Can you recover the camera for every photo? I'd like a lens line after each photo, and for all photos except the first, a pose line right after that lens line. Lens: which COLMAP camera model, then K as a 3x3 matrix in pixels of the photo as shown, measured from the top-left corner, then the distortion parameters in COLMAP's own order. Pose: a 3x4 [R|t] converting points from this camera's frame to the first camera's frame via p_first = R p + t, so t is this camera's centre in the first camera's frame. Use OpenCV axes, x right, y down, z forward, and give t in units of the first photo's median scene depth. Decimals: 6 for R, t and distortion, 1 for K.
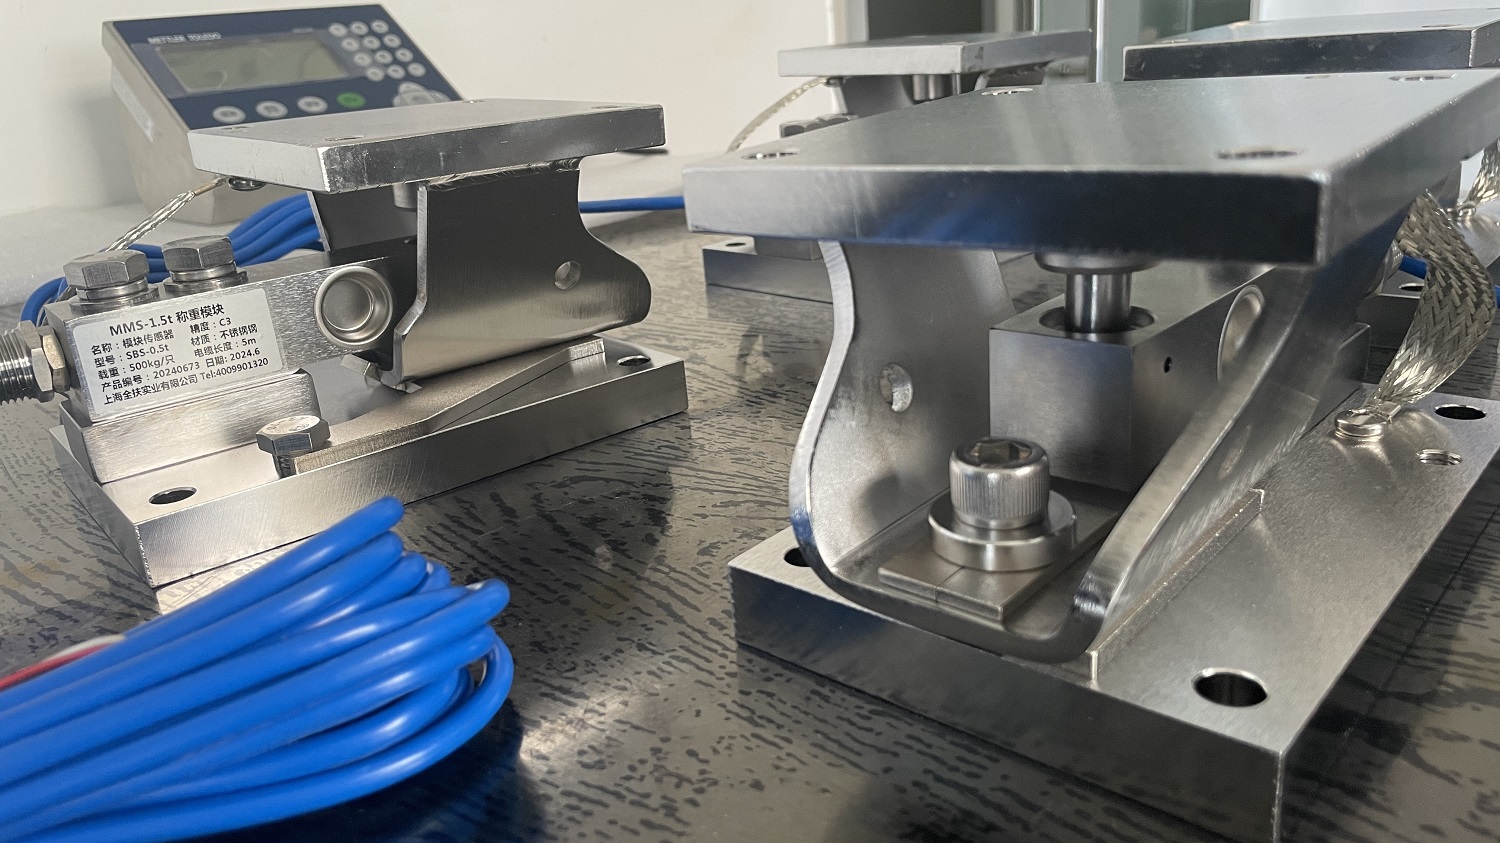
lens RADIAL K [[1123.4, 0, 750.0], [0, 1123.4, 421.5], [0, 0, 1]] dist [0.005926, -0.066846]
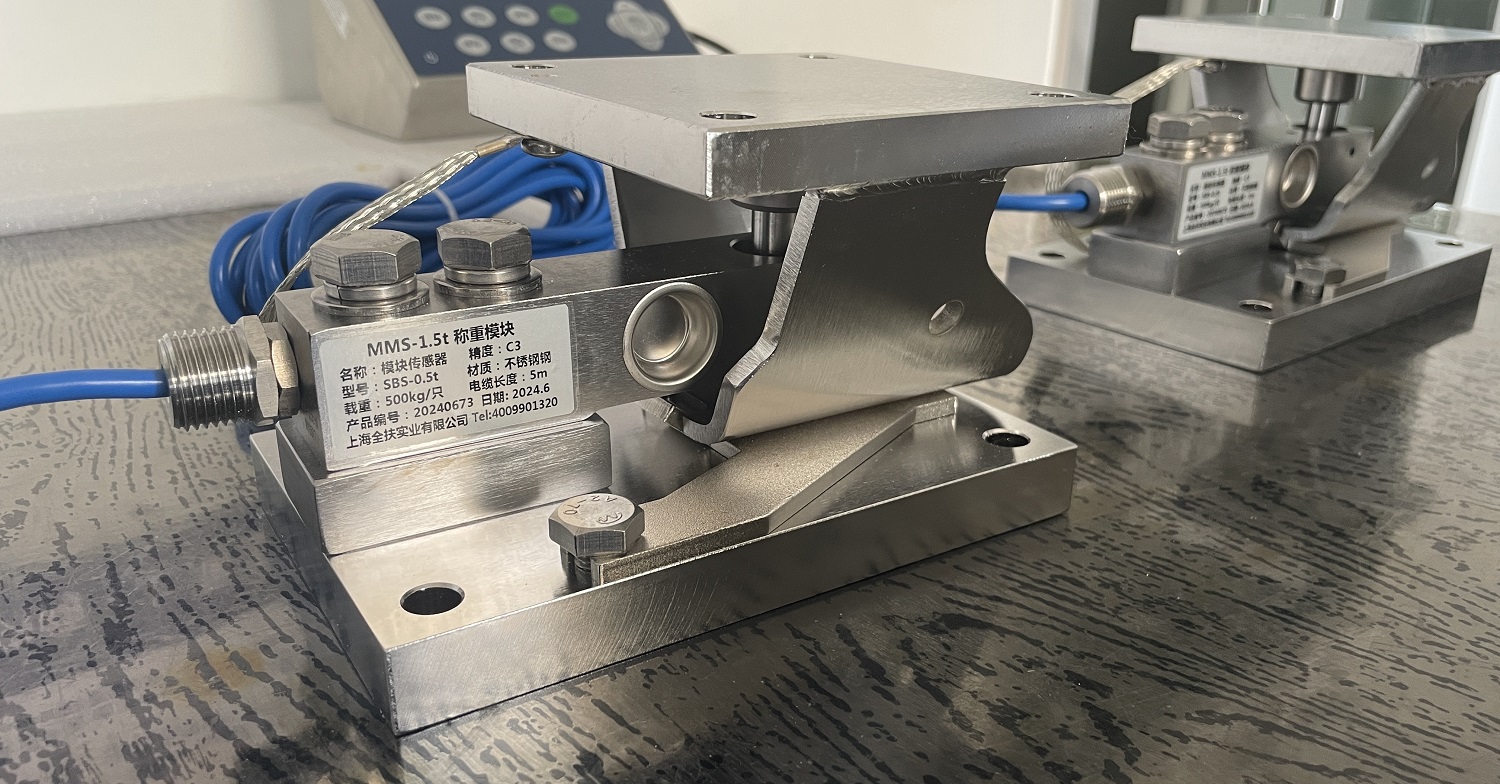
lens RADIAL K [[1175.0, 0, 745.3], [0, 1175.0, 424.4], [0, 0, 1]] dist [0.052042, -0.235218]
pose [[0.985422, 0.134701, -0.103914, -0.238497], [-0.130160, 0.990264, 0.049343, -0.097261], [0.109549, -0.035098, 0.993362, 0.264353]]
